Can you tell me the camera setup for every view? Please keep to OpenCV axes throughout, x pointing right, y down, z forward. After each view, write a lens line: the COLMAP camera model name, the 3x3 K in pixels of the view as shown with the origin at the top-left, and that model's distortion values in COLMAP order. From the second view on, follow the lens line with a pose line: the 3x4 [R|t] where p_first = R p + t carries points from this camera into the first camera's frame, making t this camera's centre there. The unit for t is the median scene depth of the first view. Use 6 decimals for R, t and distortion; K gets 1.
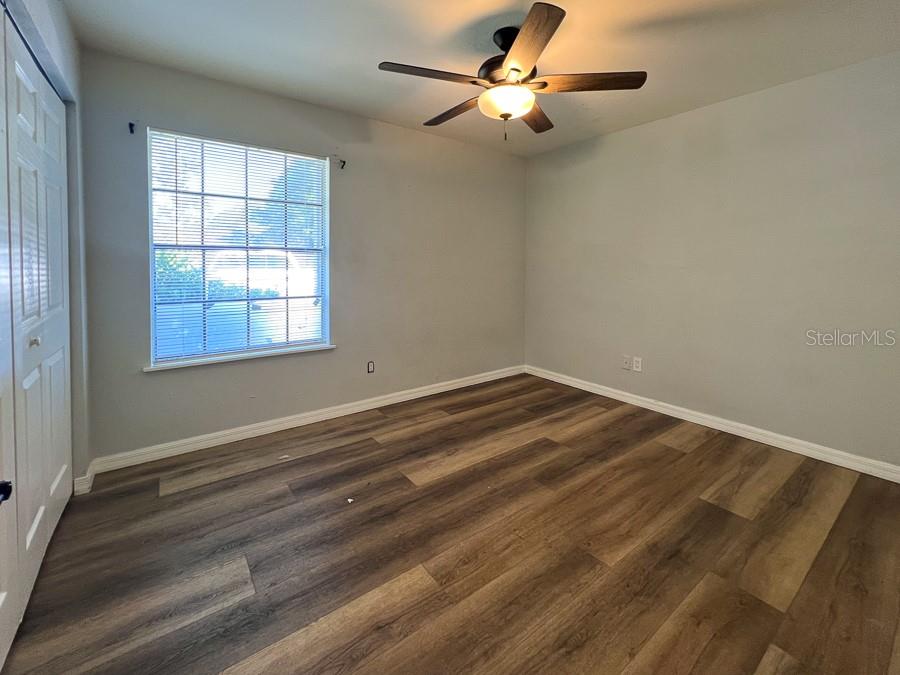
lens RADIAL K [[379.5, 0, 436.5], [0, 379.5, 333.3], [0, 0, 1]] dist [-0.000228, 0.000345]
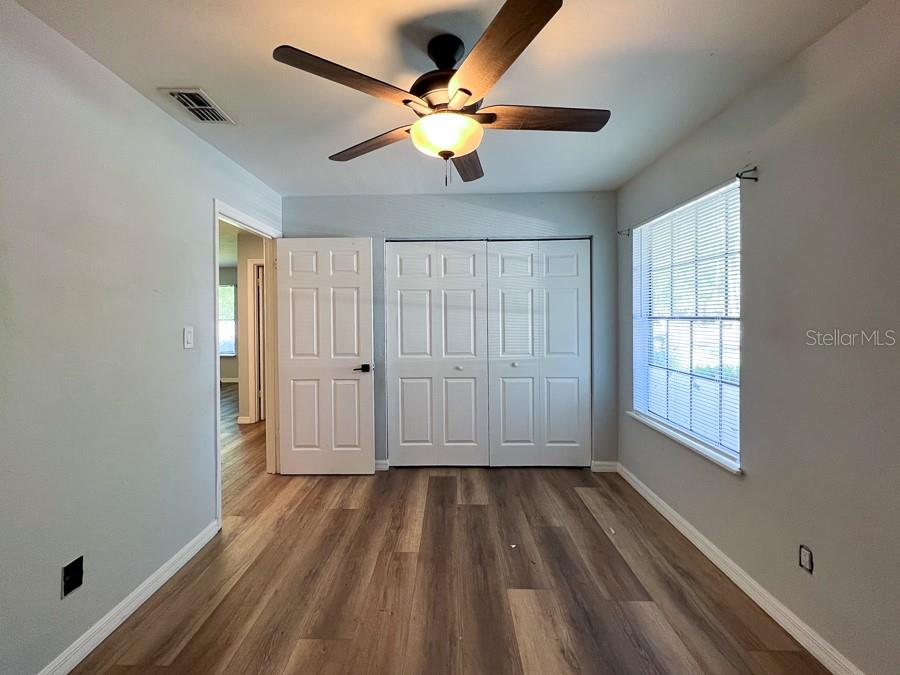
lens RADIAL K [[362.8, 0, 425.9], [0, 362.8, 320.5], [0, 0, 1]] dist [-0.000950, -0.000065]
pose [[-0.616989, 0.007053, -0.786940, 0.747129], [-0.135504, 0.984073, 0.115060, -0.303824], [0.775218, 0.177624, -0.606206, 1.253099]]
